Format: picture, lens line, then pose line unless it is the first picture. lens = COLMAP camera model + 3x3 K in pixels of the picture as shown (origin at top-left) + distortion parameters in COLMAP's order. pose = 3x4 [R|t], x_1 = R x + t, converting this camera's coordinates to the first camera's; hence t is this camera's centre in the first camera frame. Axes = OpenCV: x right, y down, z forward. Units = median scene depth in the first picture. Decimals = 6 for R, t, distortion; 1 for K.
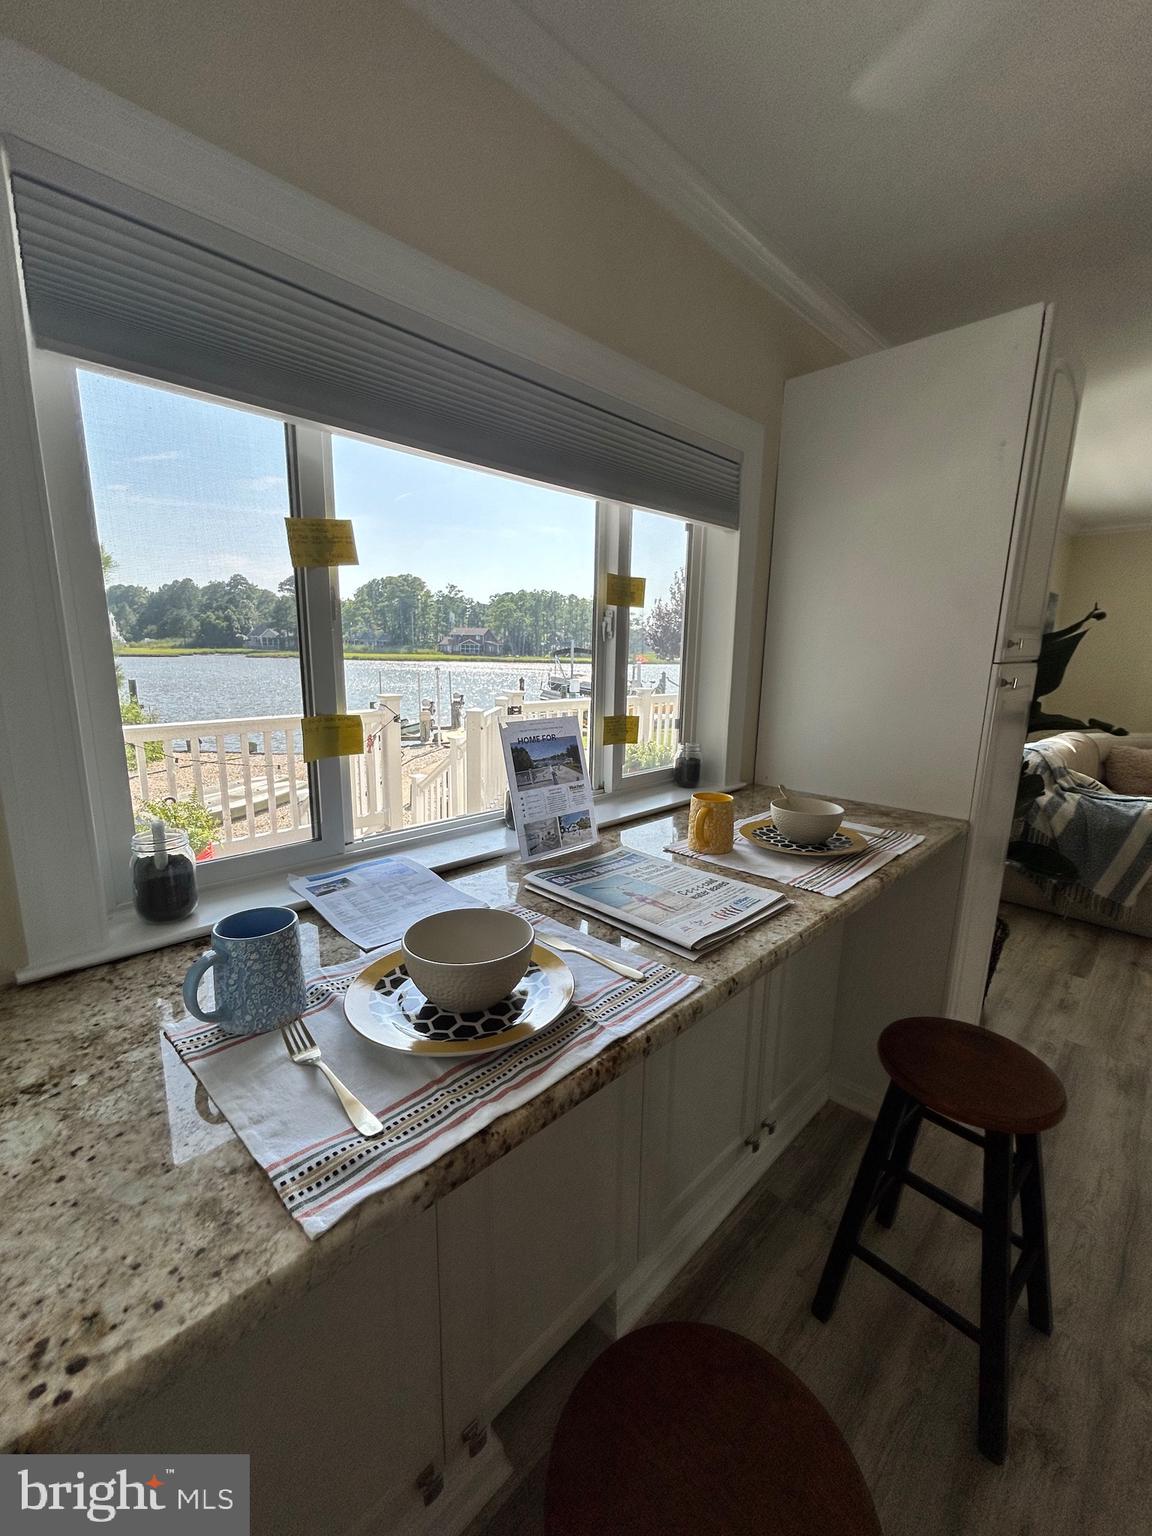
lens RADIAL K [[614.1, 0, 572.0], [0, 614.1, 768.1], [0, 0, 1]] dist [0.002217, 0.000166]
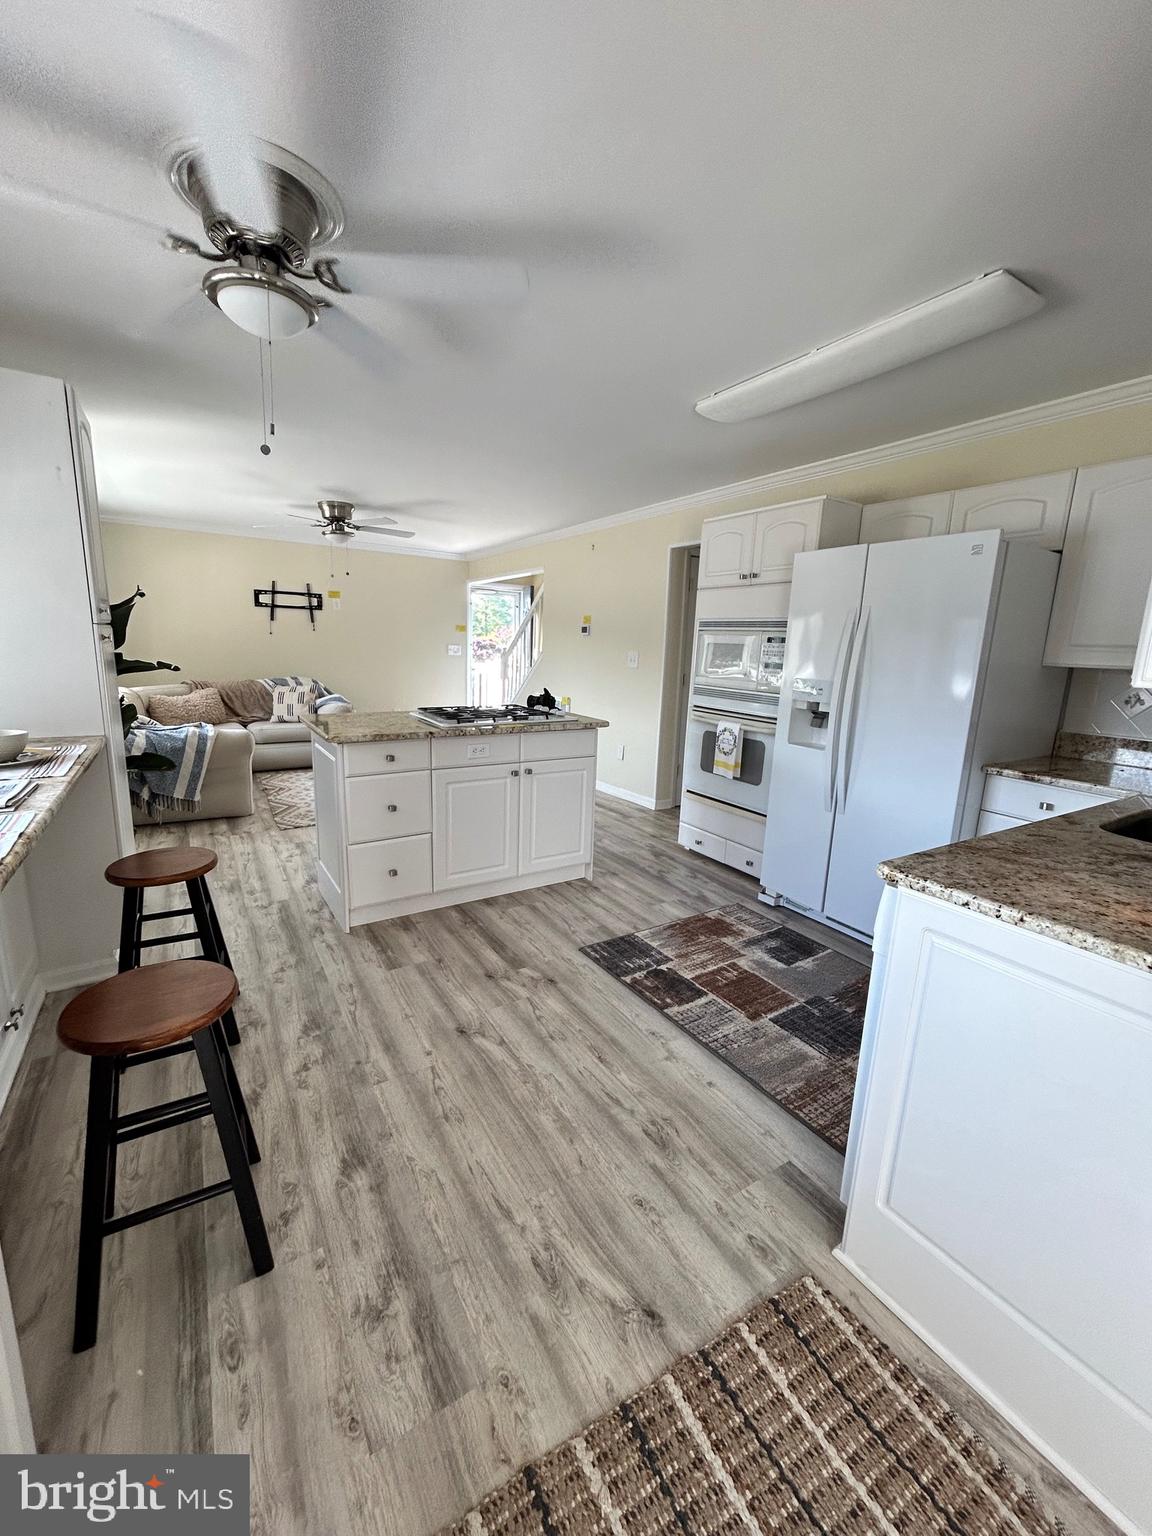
lens RADIAL K [[614.1, 0, 572.2], [0, 614.1, 771.1], [0, 0, 1]] dist [0.002217, 0.000166]
pose [[0.220366, -0.201434, 0.954391, -0.435533], [0.151383, 0.973652, 0.170545, 0.077333], [-0.963598, 0.106896, 0.245054, -0.339344]]
